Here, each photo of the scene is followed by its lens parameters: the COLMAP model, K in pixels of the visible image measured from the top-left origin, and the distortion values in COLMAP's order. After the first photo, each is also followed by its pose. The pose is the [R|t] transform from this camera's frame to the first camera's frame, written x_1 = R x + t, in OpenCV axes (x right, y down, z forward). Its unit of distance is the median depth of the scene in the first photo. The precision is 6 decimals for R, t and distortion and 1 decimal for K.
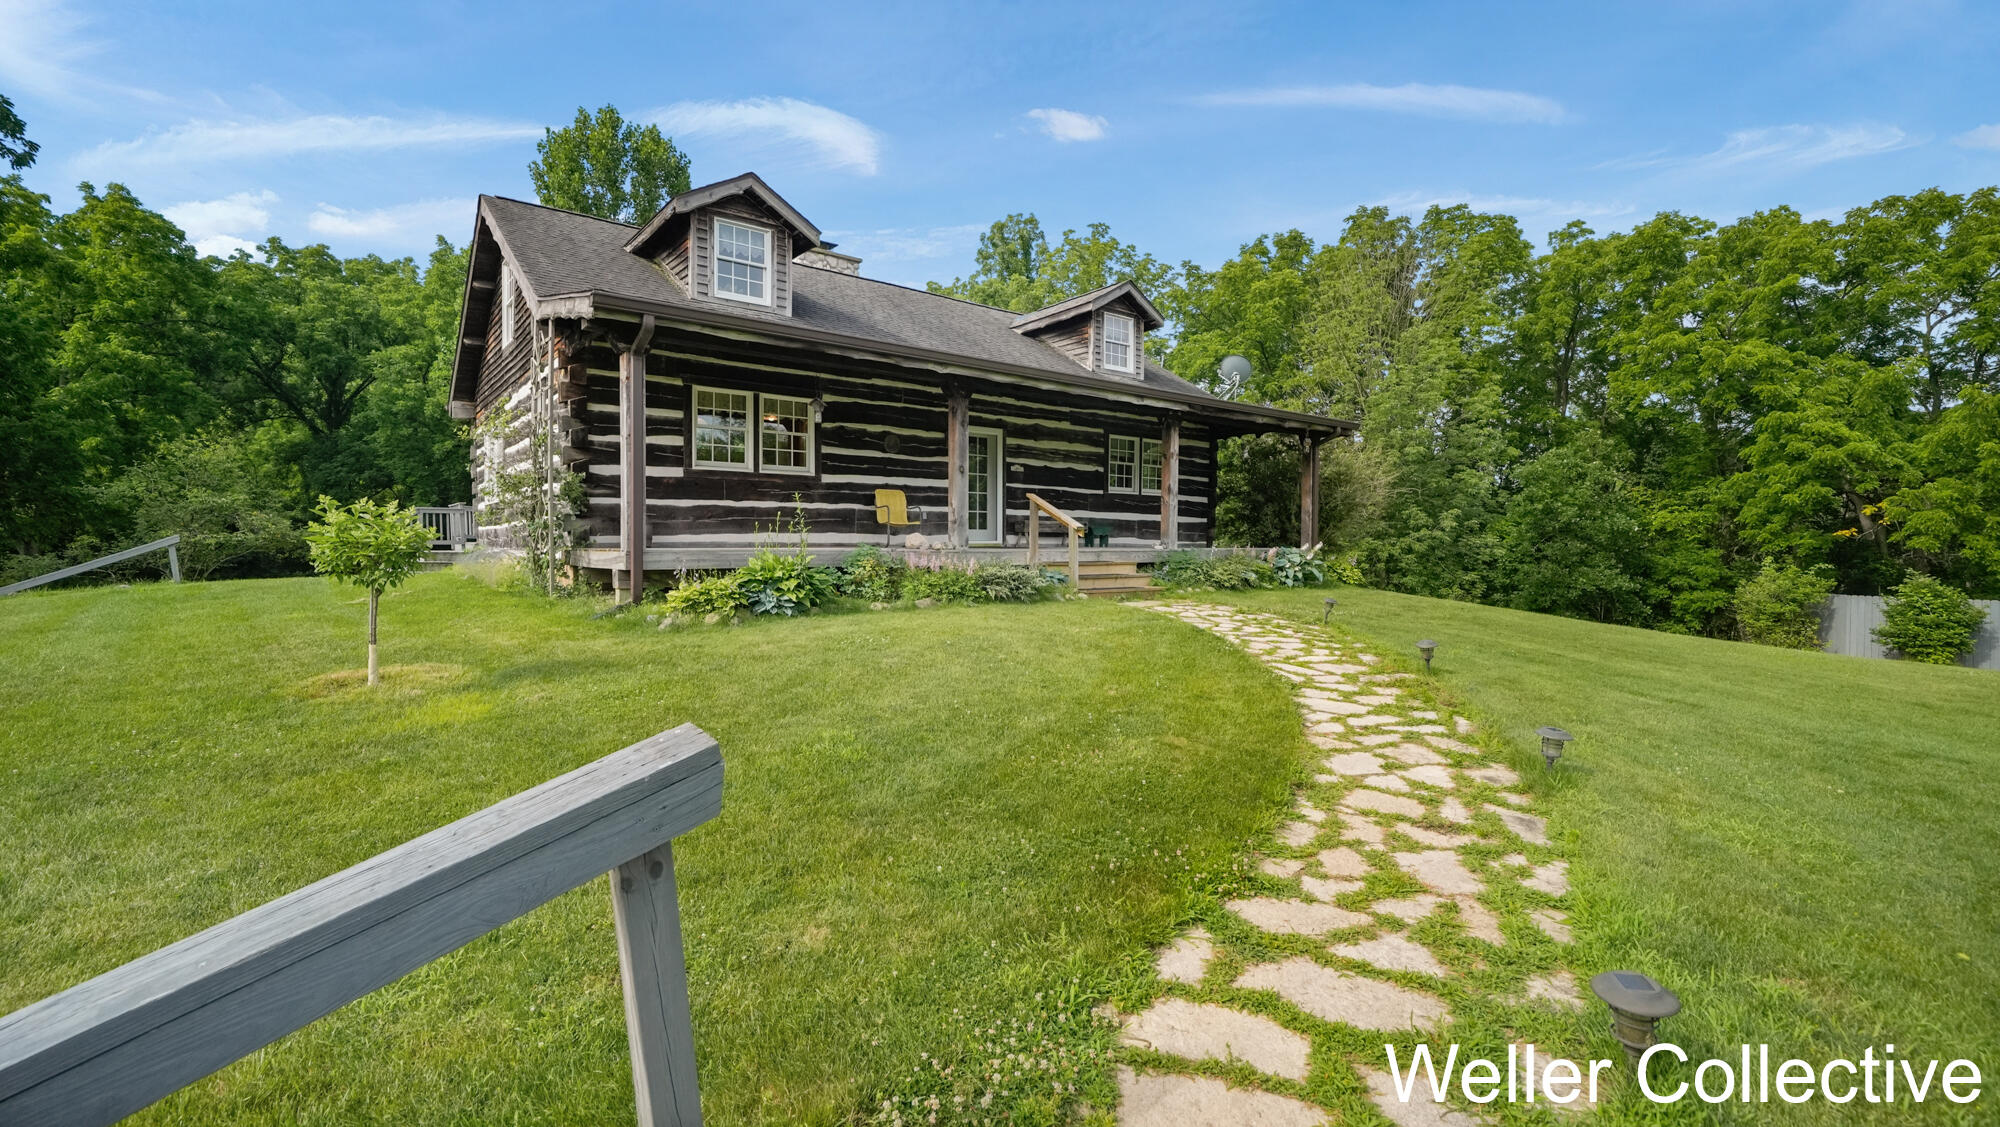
lens RADIAL K [[843.8, 0, 991.6], [0, 843.8, 547.8], [0, 0, 1]] dist [-0.001501, -0.000006]
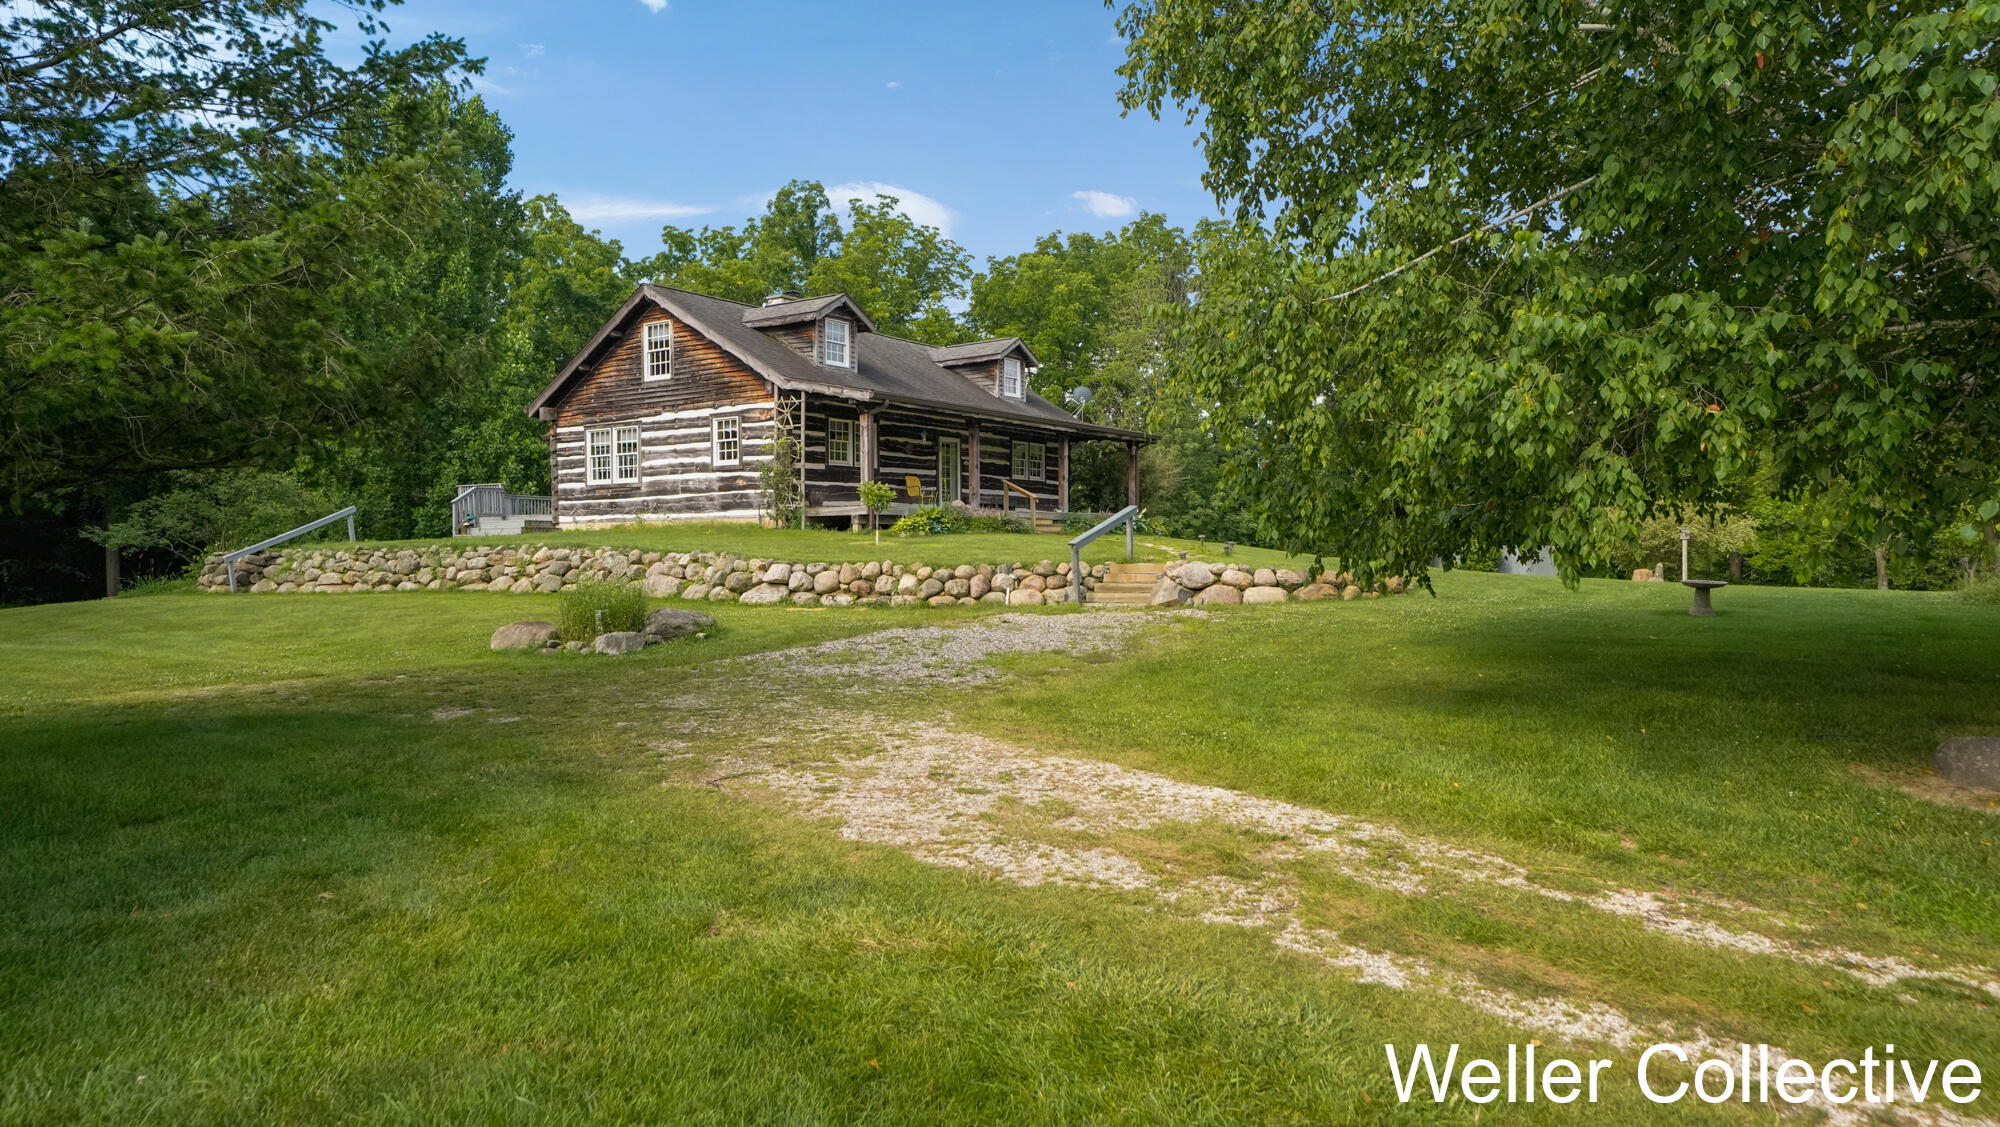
lens RADIAL K [[1237.5, 0, 1000.1], [0, 1237.5, 566.6], [0, 0, 1]] dist [-0.001036, -0.000024]
pose [[0.950896, -0.016280, 0.309081, -0.633517], [0.014086, 0.999857, 0.009329, 0.079157], [-0.309189, -0.004517, 0.950990, -1.231549]]
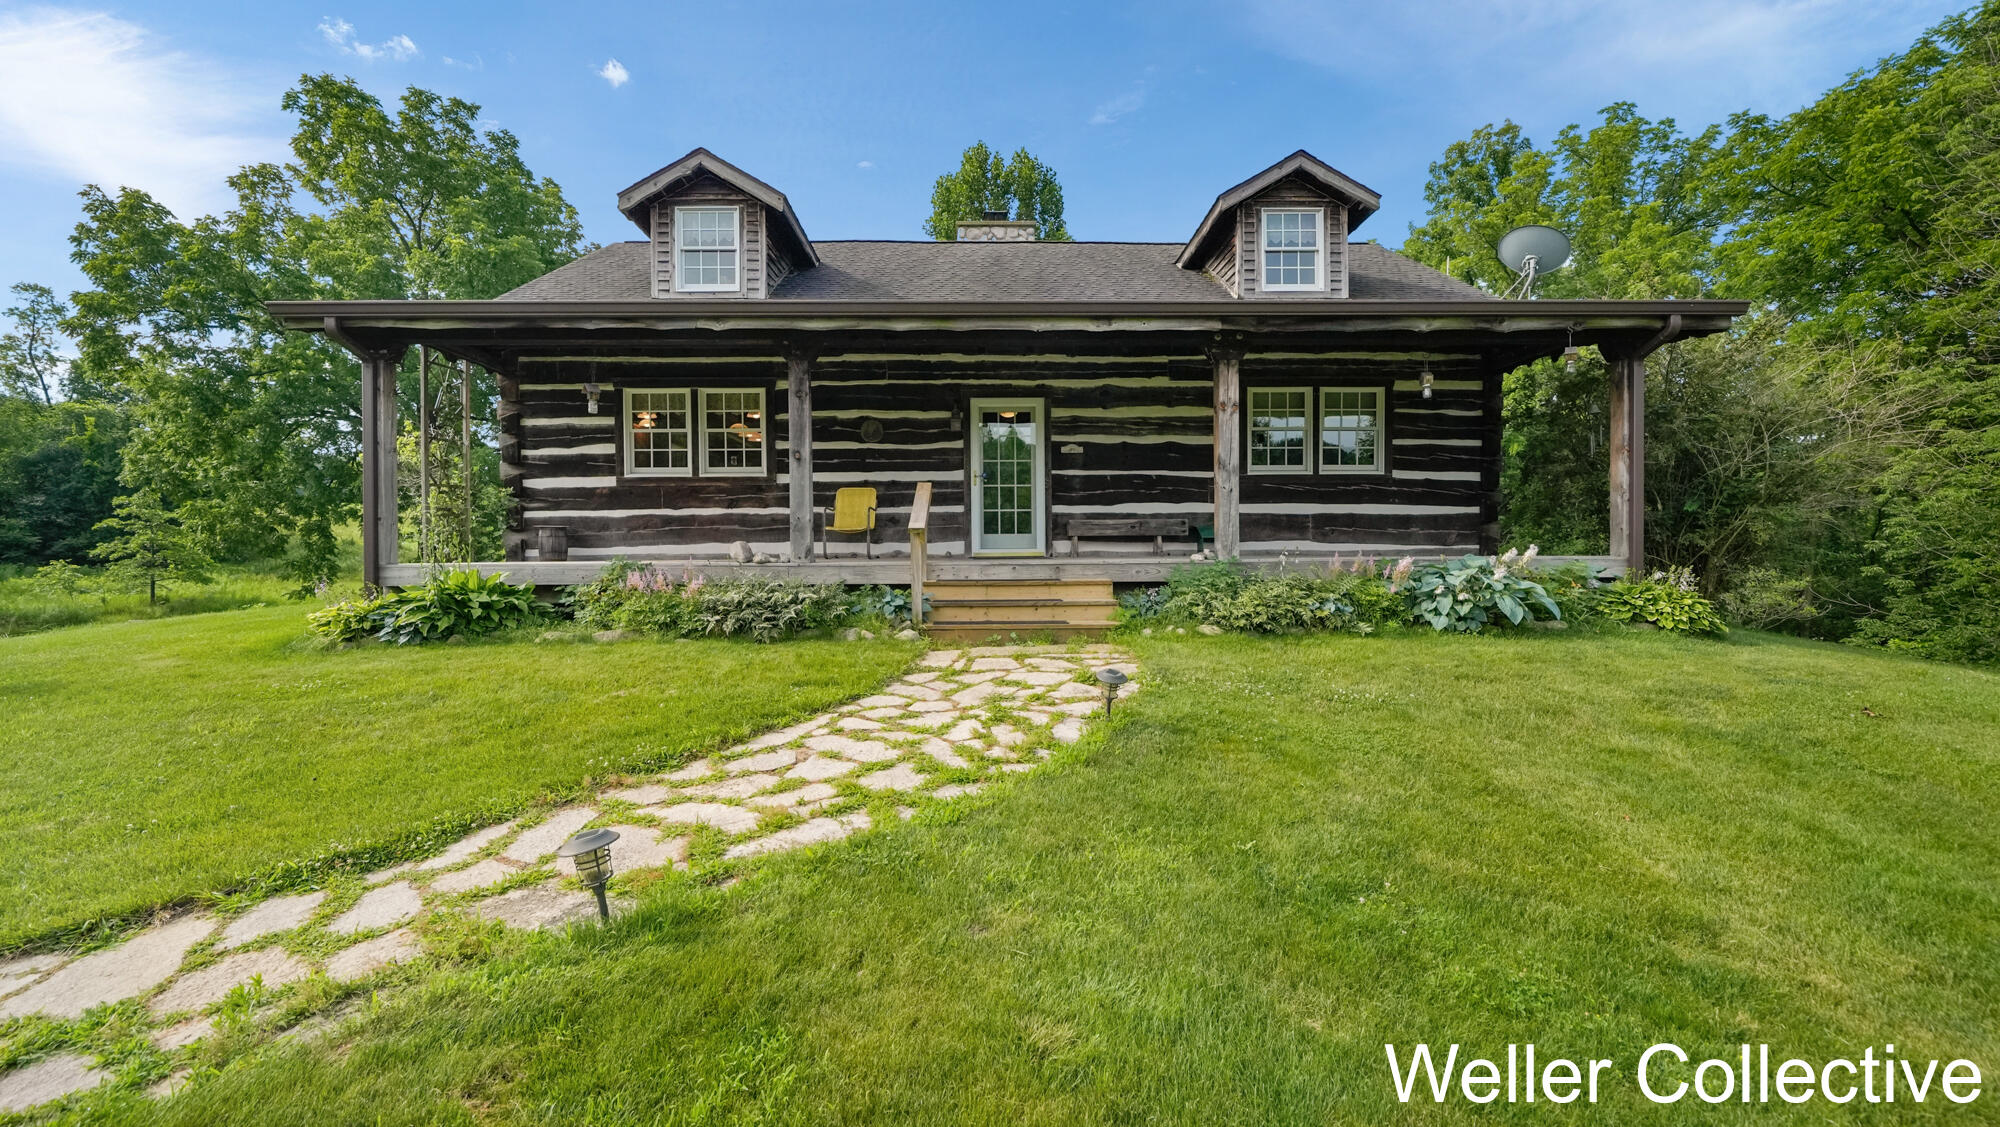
lens RADIAL K [[830.4, 0, 1000.8], [0, 830.4, 548.5], [0, 0, 1]] dist [-0.004708, -0.000060]
pose [[0.799388, -0.010284, -0.600727, 0.416506], [0.006014, 0.999940, -0.009116, -0.001816], [0.600785, 0.003674, 0.799402, 0.393172]]
